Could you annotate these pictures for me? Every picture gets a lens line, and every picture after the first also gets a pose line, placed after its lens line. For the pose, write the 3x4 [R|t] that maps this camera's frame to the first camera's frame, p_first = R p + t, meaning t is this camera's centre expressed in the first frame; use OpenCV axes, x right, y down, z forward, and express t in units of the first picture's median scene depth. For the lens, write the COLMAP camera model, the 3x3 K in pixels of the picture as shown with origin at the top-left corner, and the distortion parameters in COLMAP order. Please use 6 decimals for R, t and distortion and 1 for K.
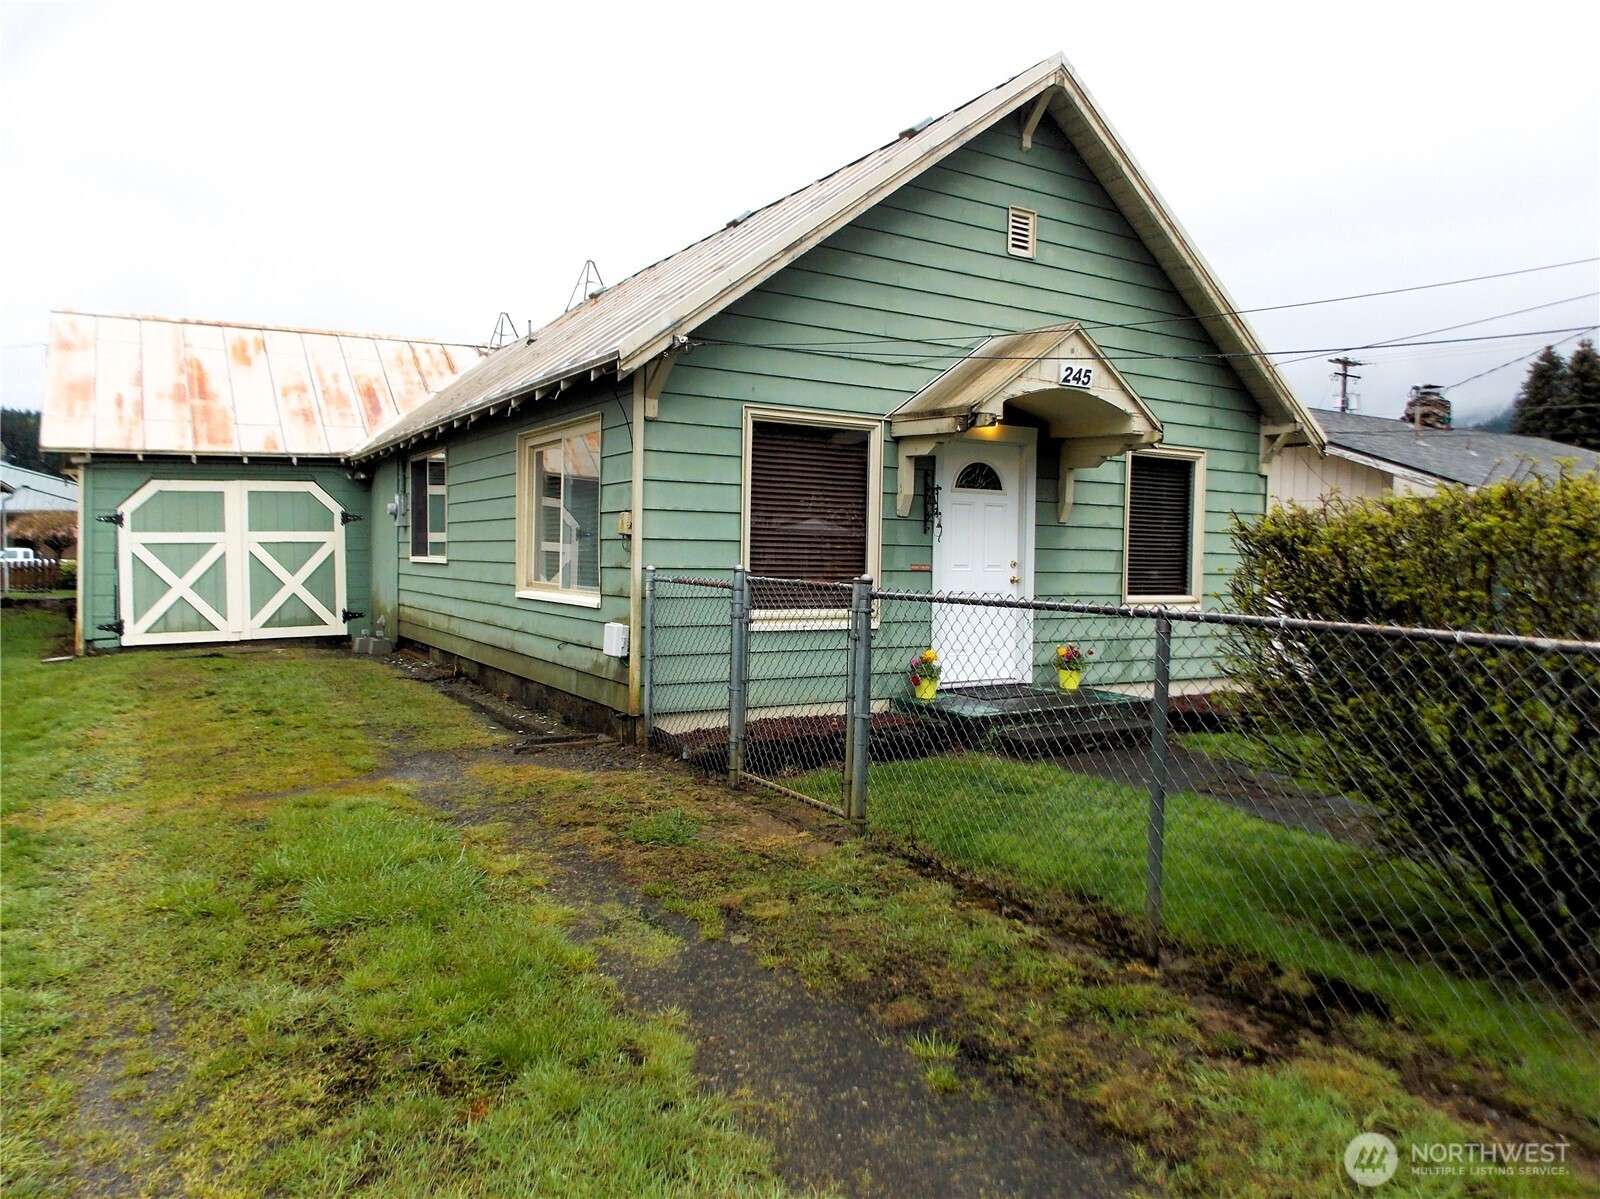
lens RADIAL K [[1052.2, 0, 795.9], [0, 1052.2, 599.8], [0, 0, 1]] dist [-0.019096, 0.003465]
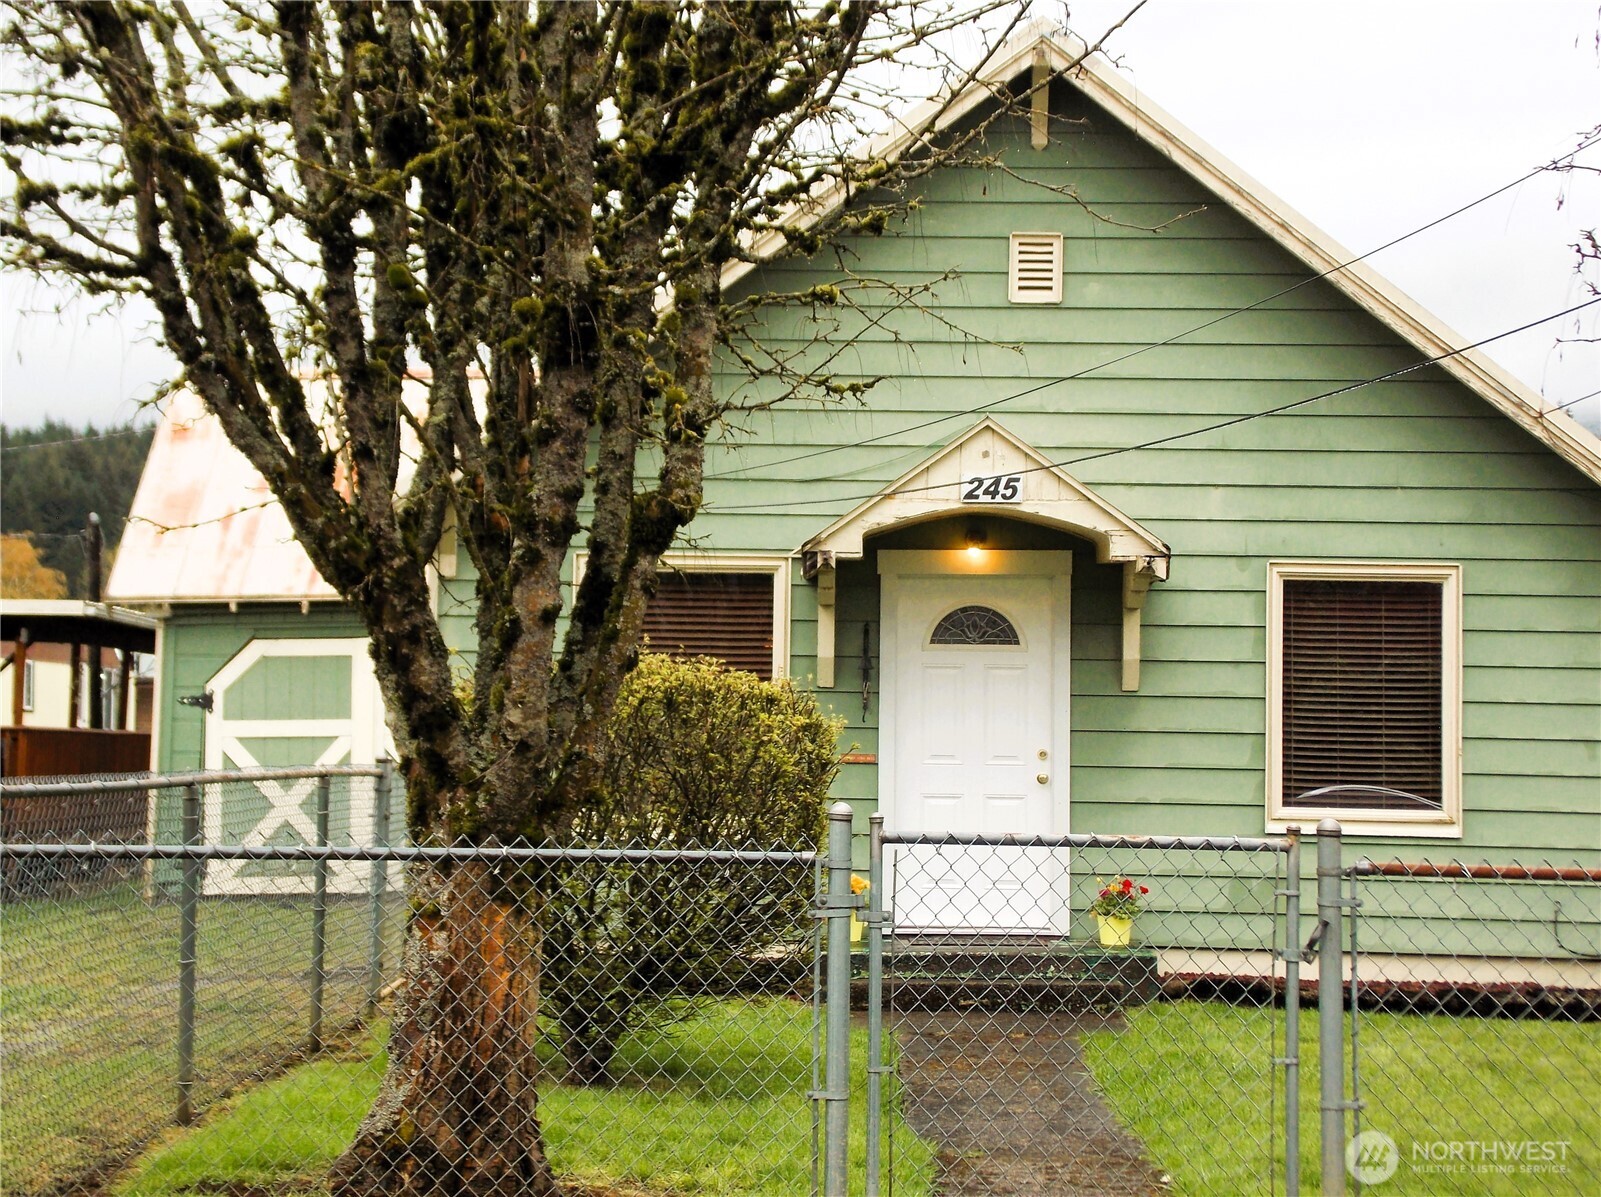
lens RADIAL K [[3106.8, 0, 800.2], [0, 3106.8, 599.3], [0, 0, 1]] dist [0.033848, 0.000000]
pose [[0.852128, -0.030066, -0.522470, 1.034100], [-0.023035, 0.995226, -0.094841, 0.054320], [0.522827, 0.092852, 0.847367, -0.703915]]
